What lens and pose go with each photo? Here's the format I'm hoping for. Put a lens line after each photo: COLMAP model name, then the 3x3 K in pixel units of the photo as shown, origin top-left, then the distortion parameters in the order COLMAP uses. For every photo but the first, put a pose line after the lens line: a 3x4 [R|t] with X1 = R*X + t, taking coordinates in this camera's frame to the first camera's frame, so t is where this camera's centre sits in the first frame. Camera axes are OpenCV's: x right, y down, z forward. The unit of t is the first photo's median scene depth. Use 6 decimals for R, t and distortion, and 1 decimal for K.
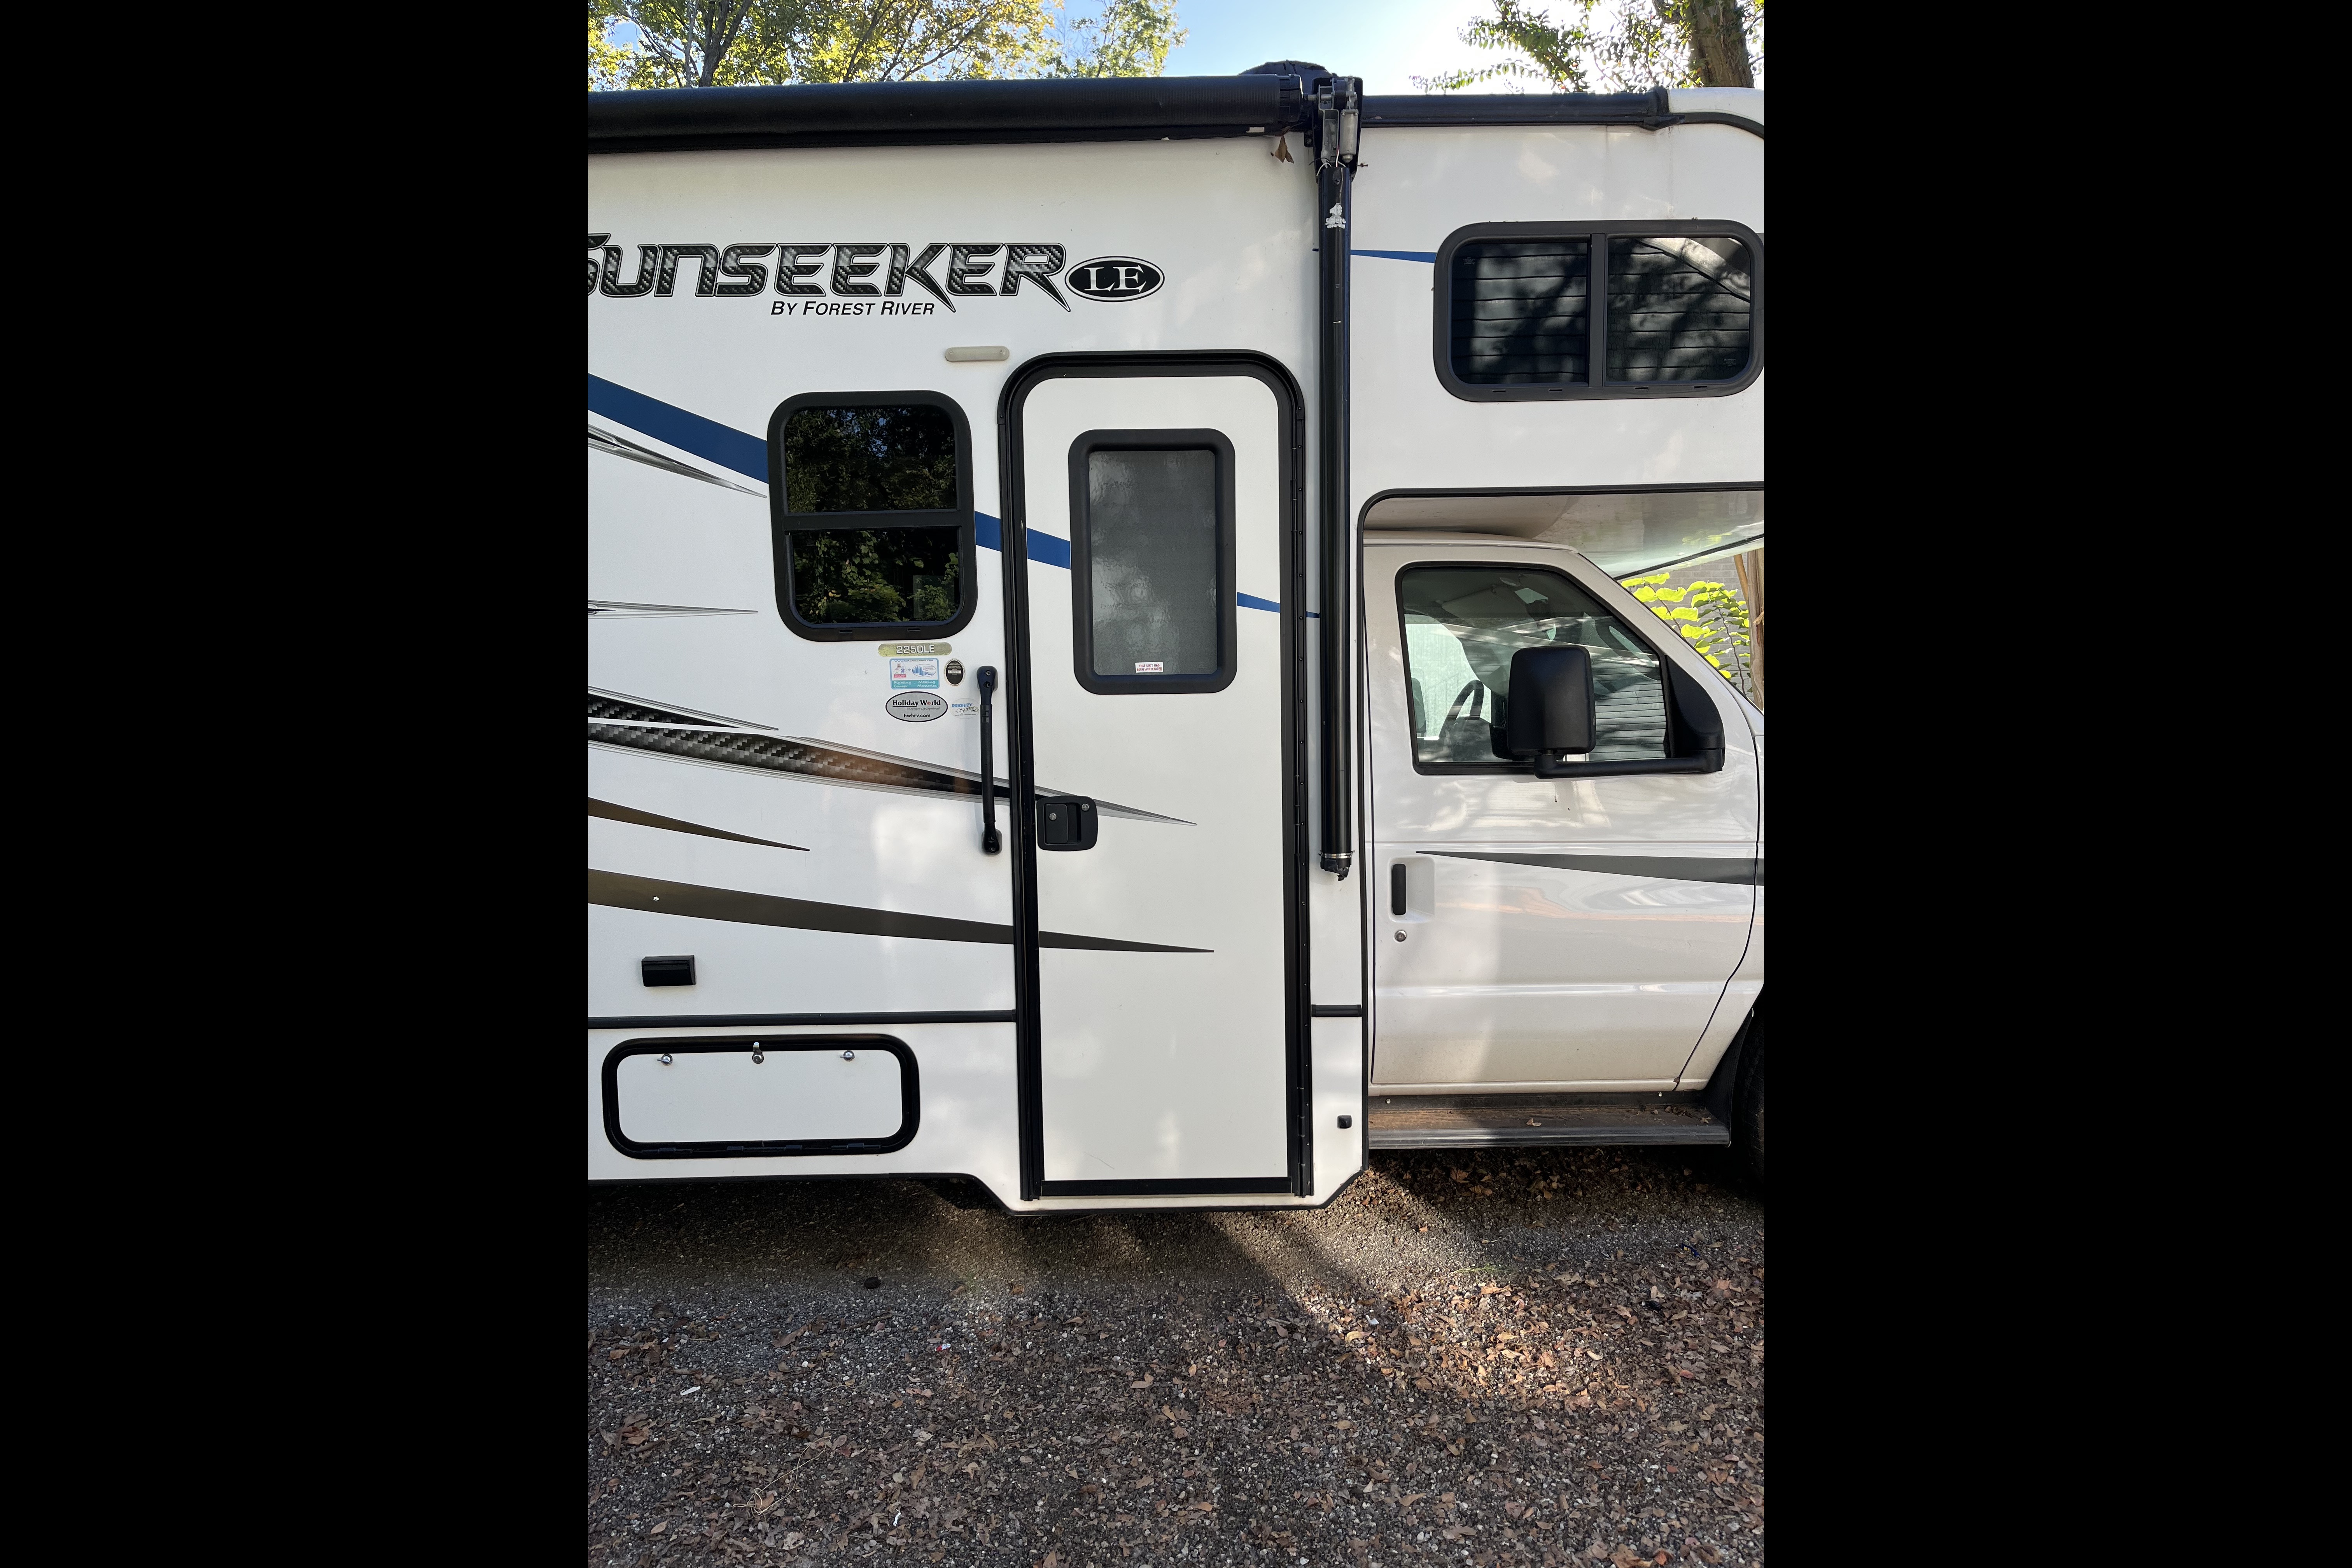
lens RADIAL K [[1185.3, 0, 1174.9], [0, 1185.3, 776.7], [0, 0, 1]] dist [0.001220, -0.006624]
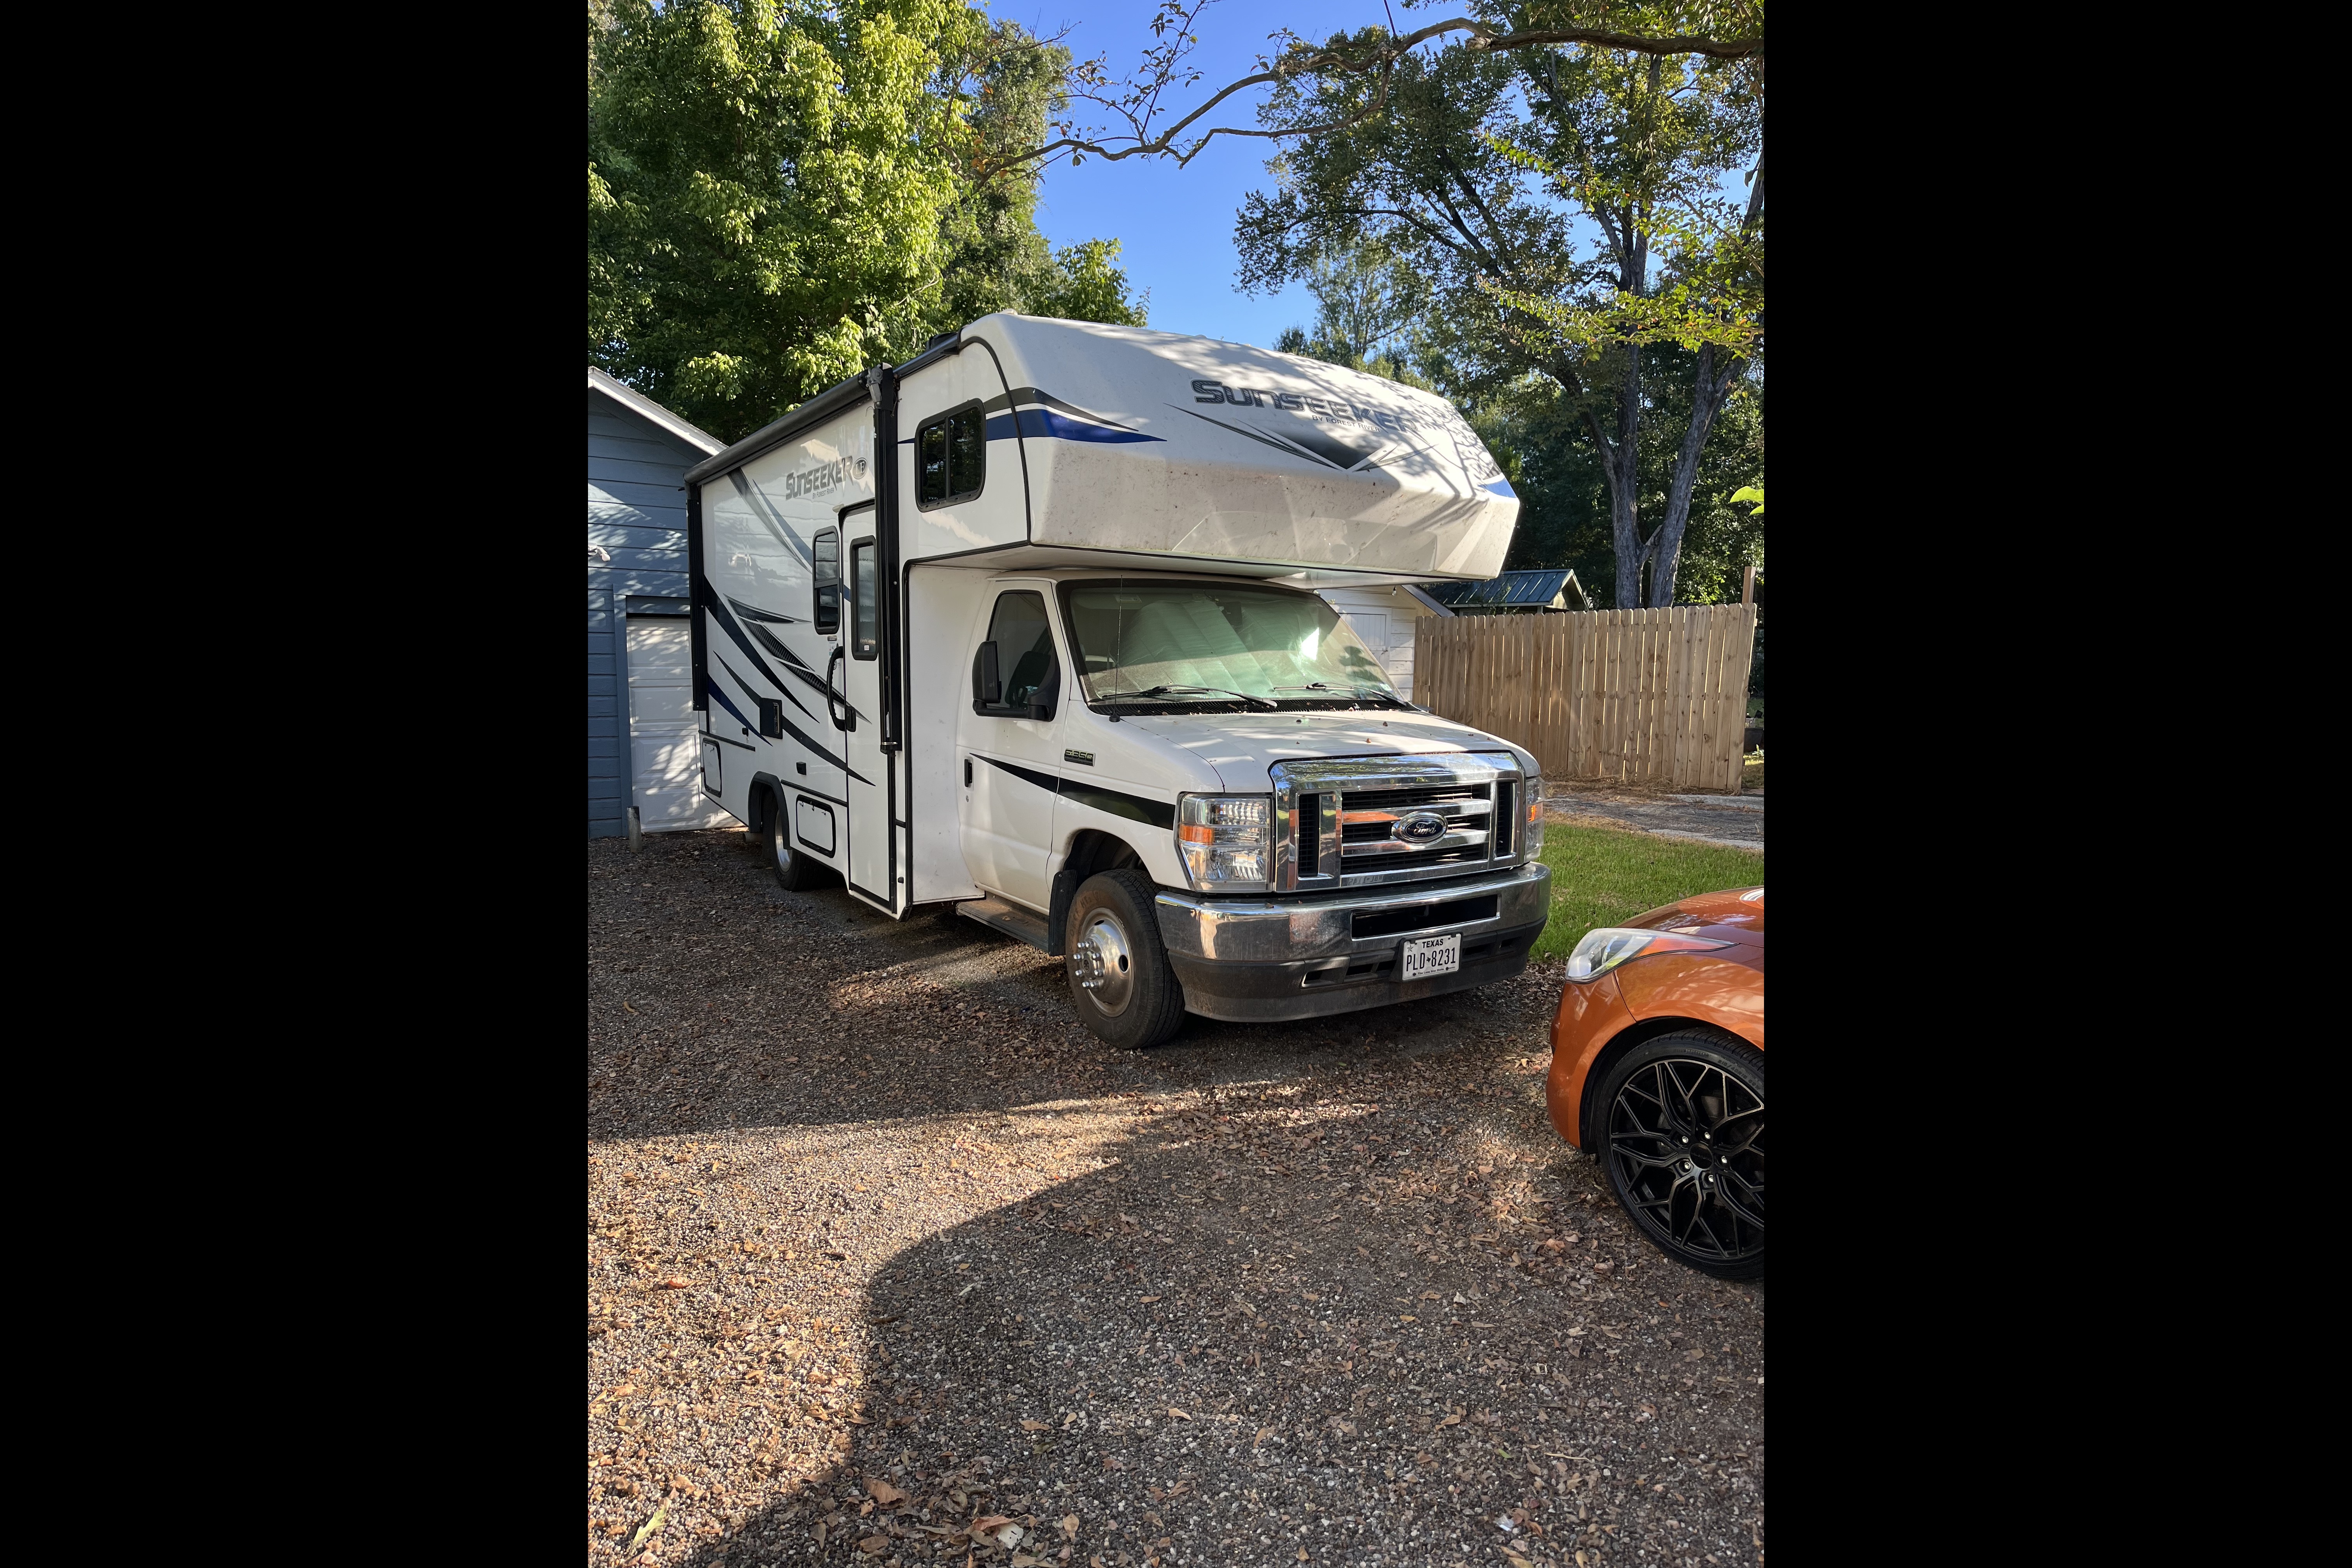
lens RADIAL K [[1185.3, 0, 1172.4], [0, 1185.3, 788.3], [0, 0, 1]] dist [0.001220, -0.006624]
pose [[0.554944, 0.120966, -0.823045, 2.025947], [-0.075292, 0.992614, 0.095123, -0.086529], [0.828473, 0.009181, 0.559954, 0.261499]]
